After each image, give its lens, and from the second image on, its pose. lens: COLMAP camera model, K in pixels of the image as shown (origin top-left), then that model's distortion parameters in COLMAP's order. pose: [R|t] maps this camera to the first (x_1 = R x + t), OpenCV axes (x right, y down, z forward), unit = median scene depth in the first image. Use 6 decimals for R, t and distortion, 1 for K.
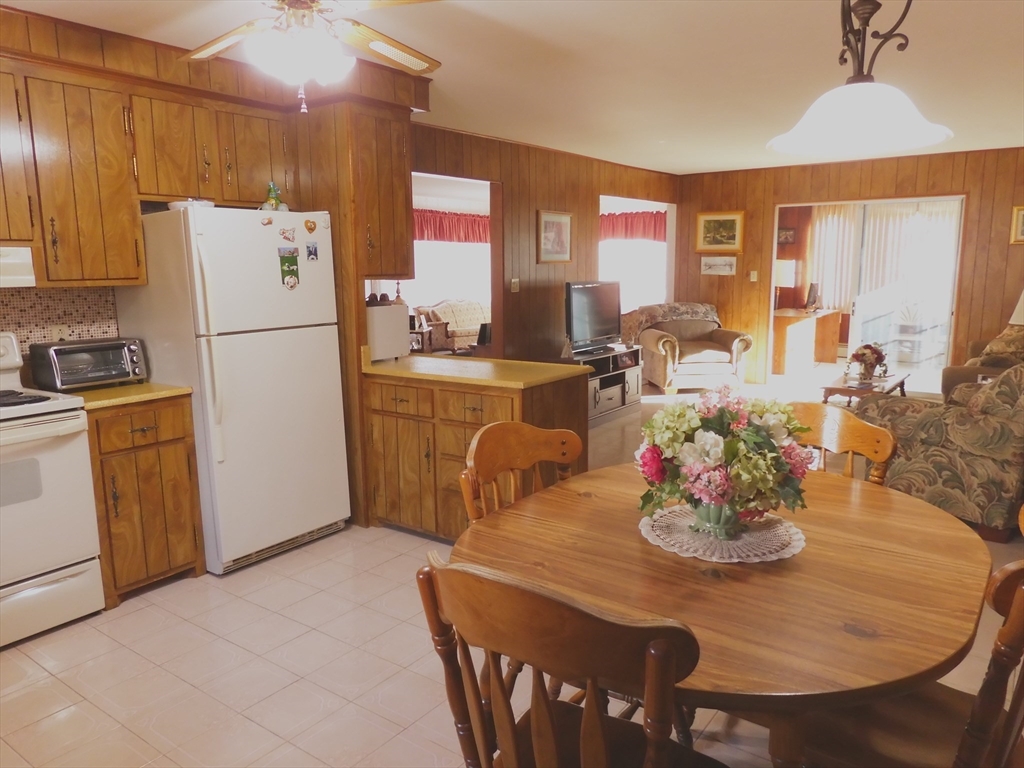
lens RADIAL K [[730.9, 0, 506.8], [0, 730.9, 380.7], [0, 0, 1]] dist [0.001025, 0.008847]
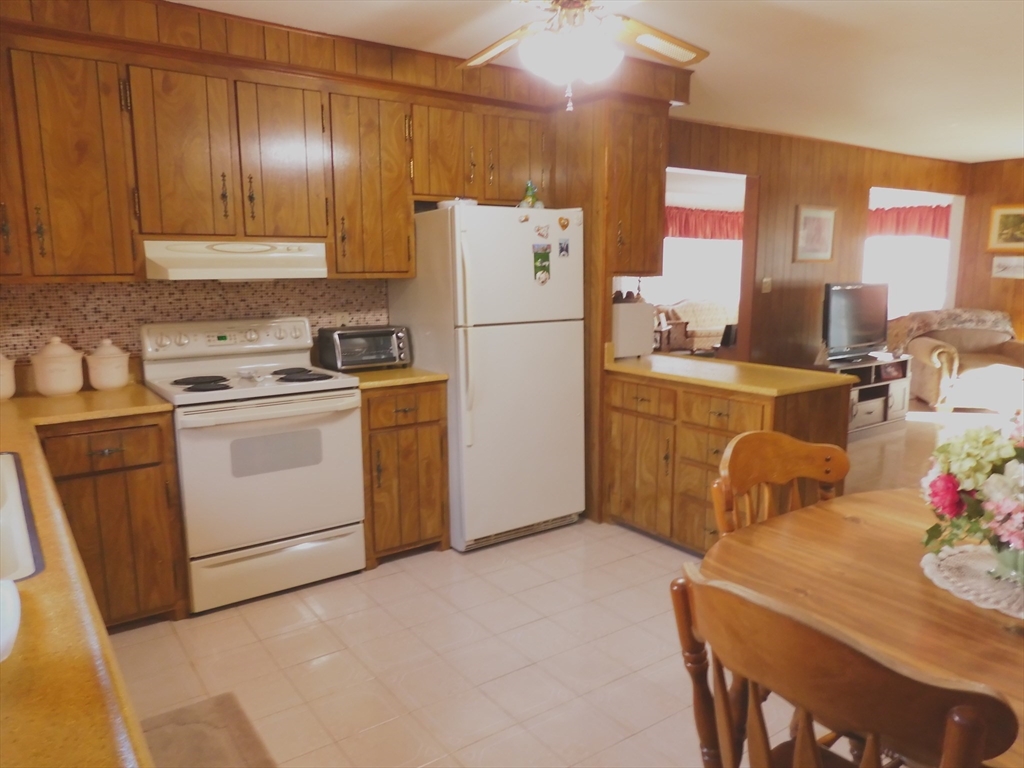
lens RADIAL K [[730.9, 0, 515.6], [0, 730.9, 380.4], [0, 0, 1]] dist [0.001025, 0.008847]
pose [[0.952577, 0.059999, -0.298324, -0.016245], [-0.058970, 0.998182, 0.012457, -0.001005], [0.298529, 0.005726, 0.954383, 0.007760]]
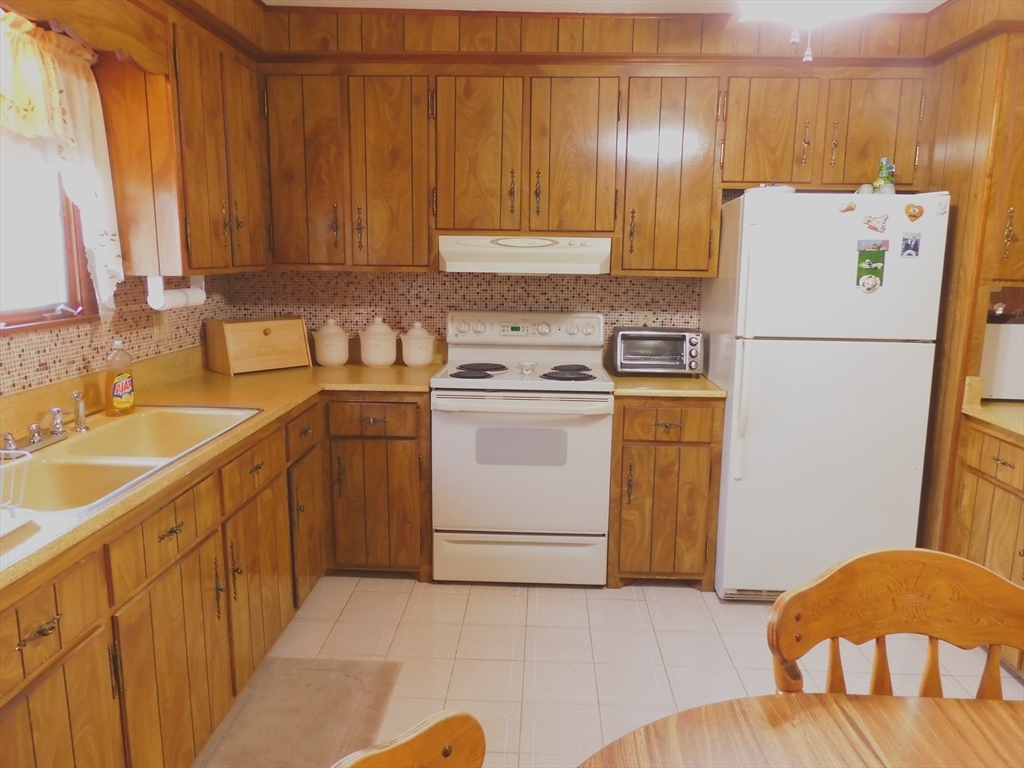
lens RADIAL K [[730.9, 0, 509.3], [0, 730.9, 380.9], [0, 0, 1]] dist [0.001025, 0.008847]
pose [[0.565510, 0.165345, -0.807997, 0.151035], [-0.153461, 0.983684, 0.093890, -0.047241], [0.810339, 0.070900, 0.581657, 0.238520]]
